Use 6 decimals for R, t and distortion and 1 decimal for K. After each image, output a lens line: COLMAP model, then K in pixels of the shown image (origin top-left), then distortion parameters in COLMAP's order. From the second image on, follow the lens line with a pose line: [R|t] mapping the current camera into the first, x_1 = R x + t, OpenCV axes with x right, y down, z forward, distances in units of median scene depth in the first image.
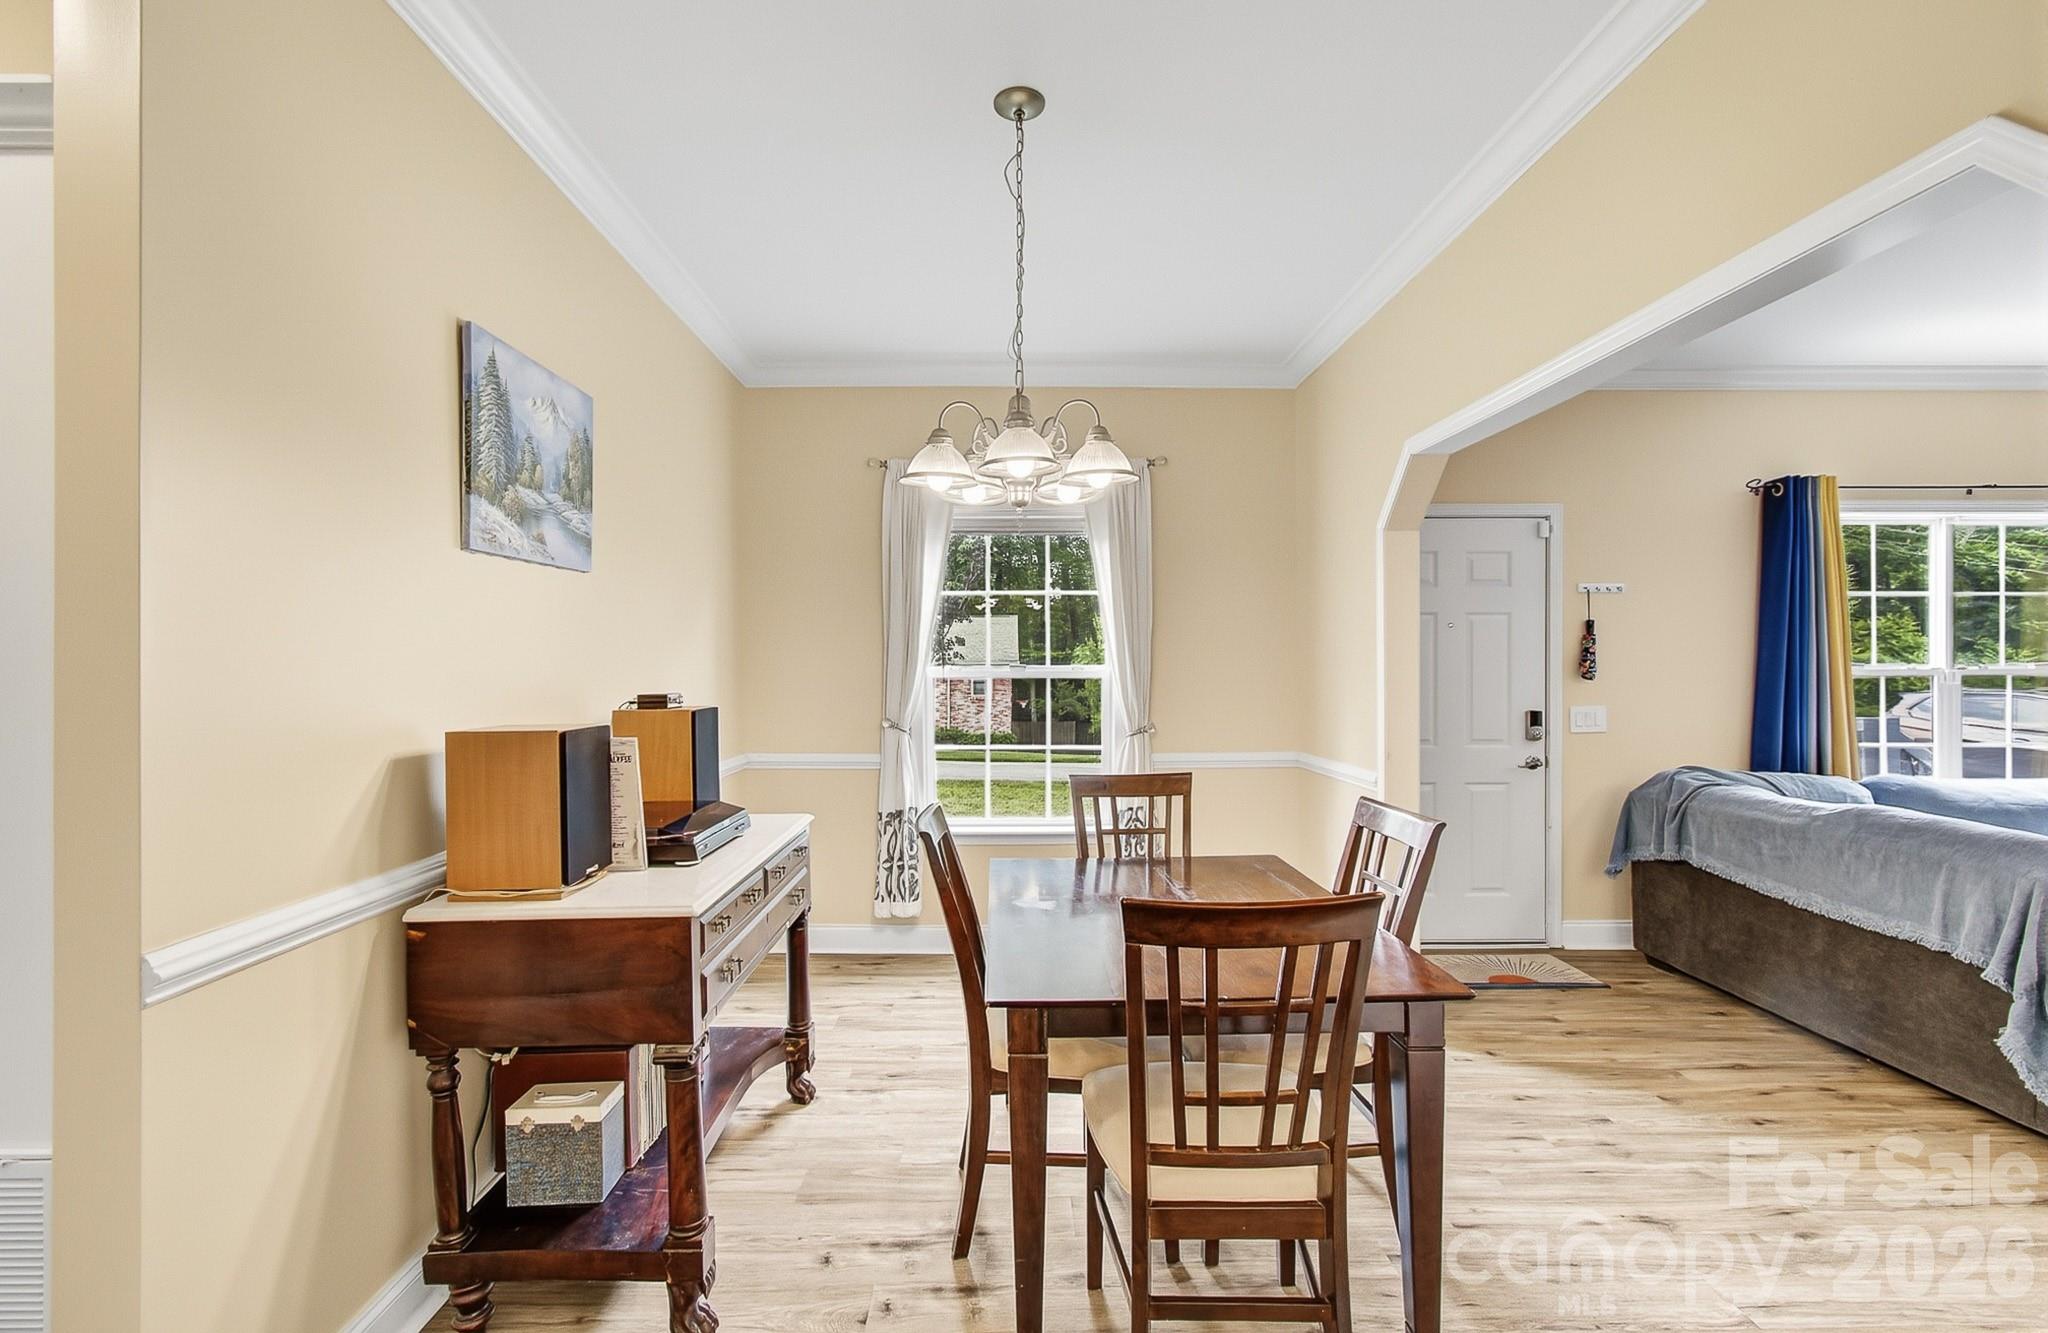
lens RADIAL K [[878.1, 0, 1019.8], [0, 878.1, 665.8], [0, 0, 1]] dist [-0.012590, 0.000736]
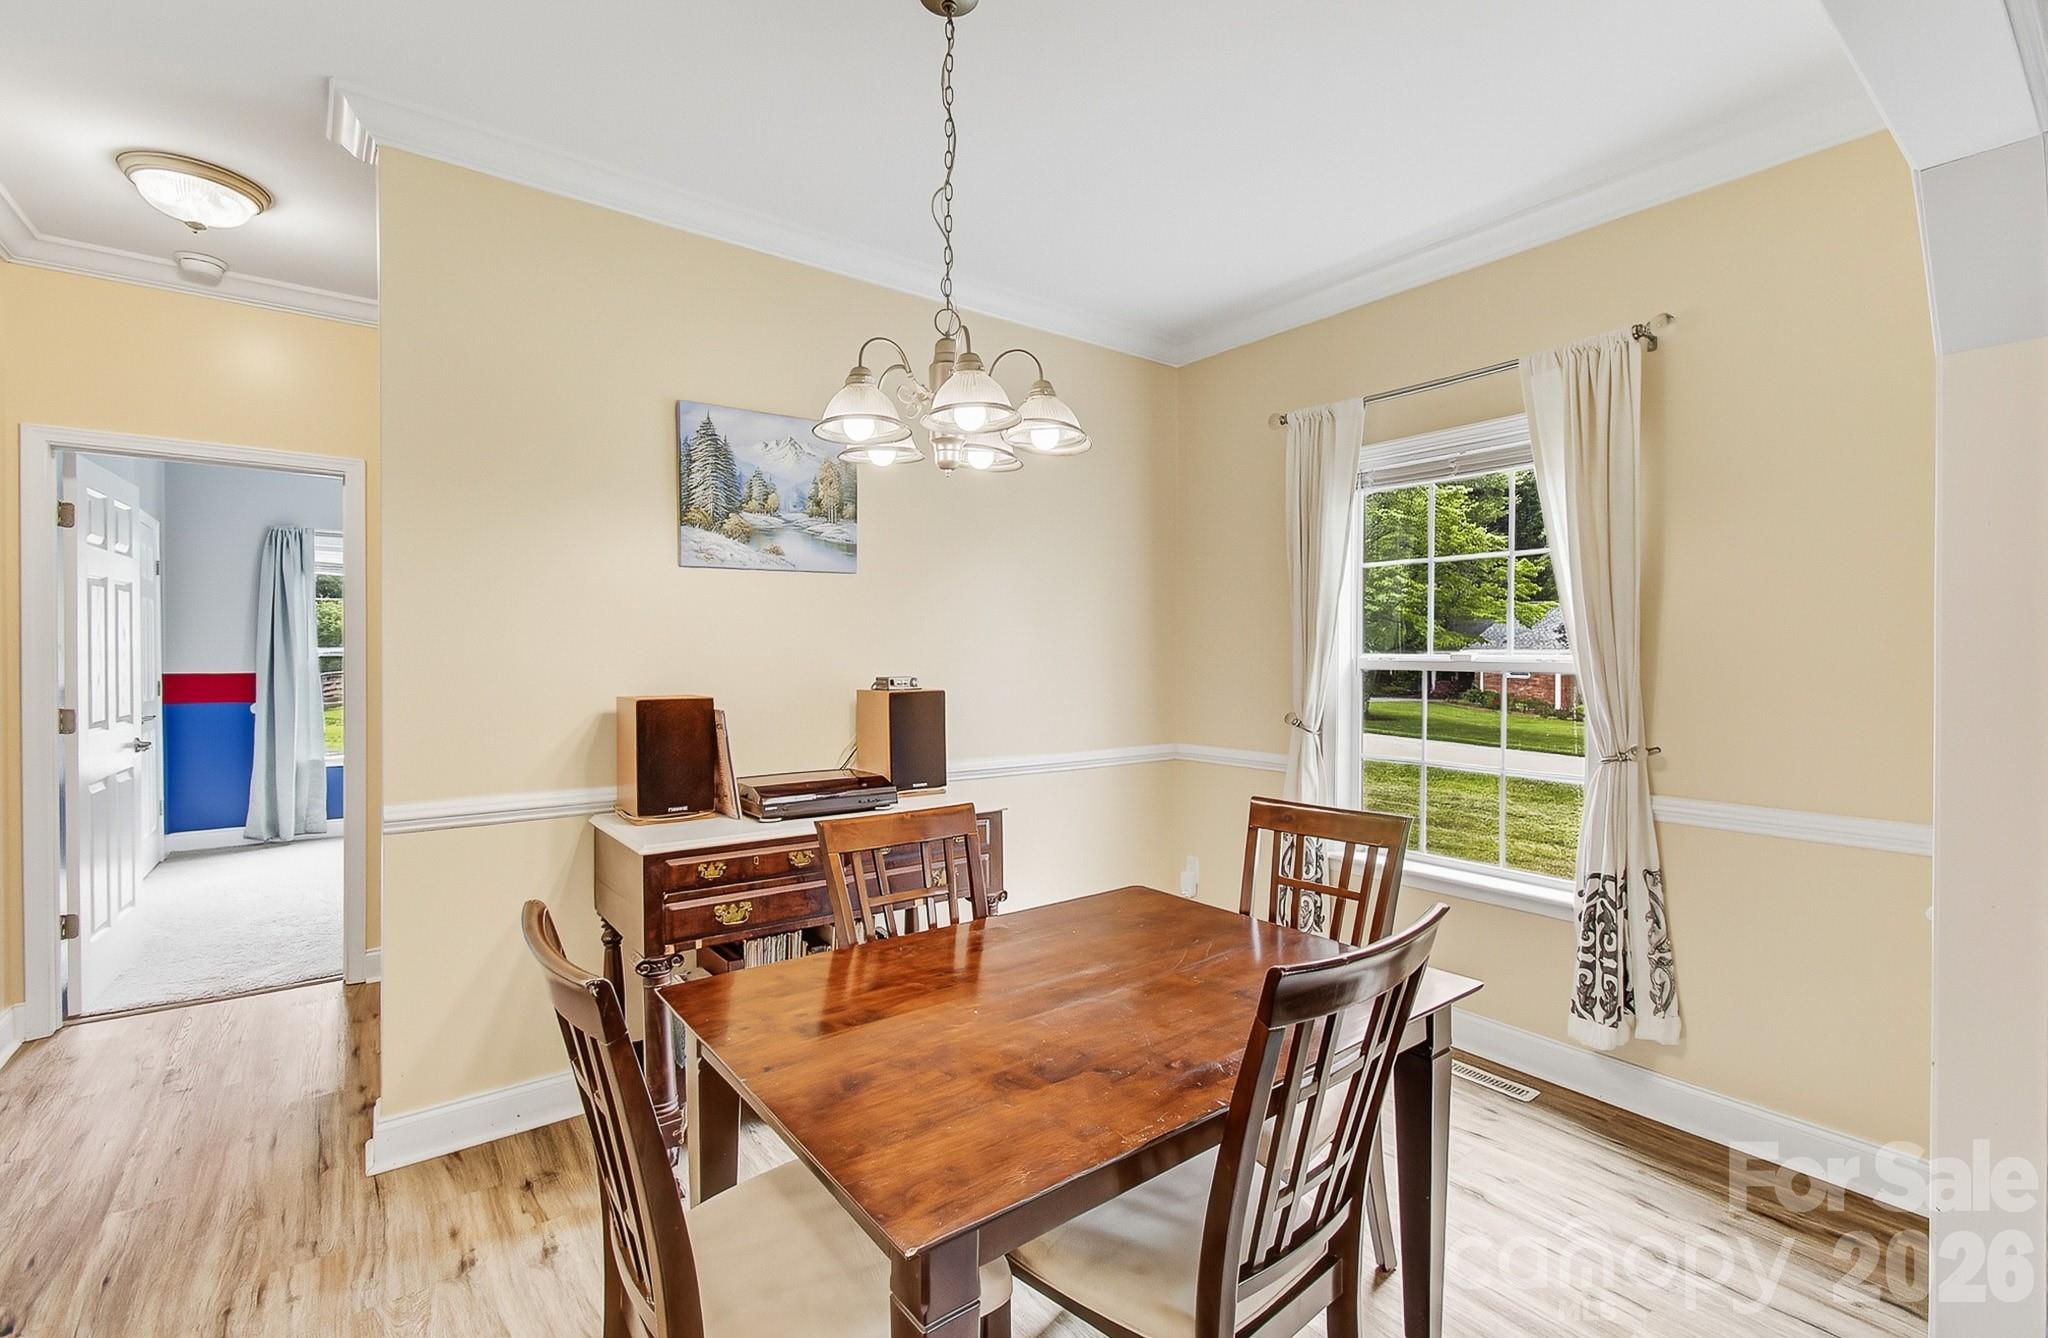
lens RADIAL K [[878.1, 0, 1022.4], [0, 878.1, 664.6], [0, 0, 1]] dist [-0.012590, 0.000736]
pose [[0.602014, 0.006908, -0.798456, 0.713394], [-0.003602, 0.999976, 0.005937, 0.011944], [0.798477, -0.000698, 0.602024, 0.530712]]
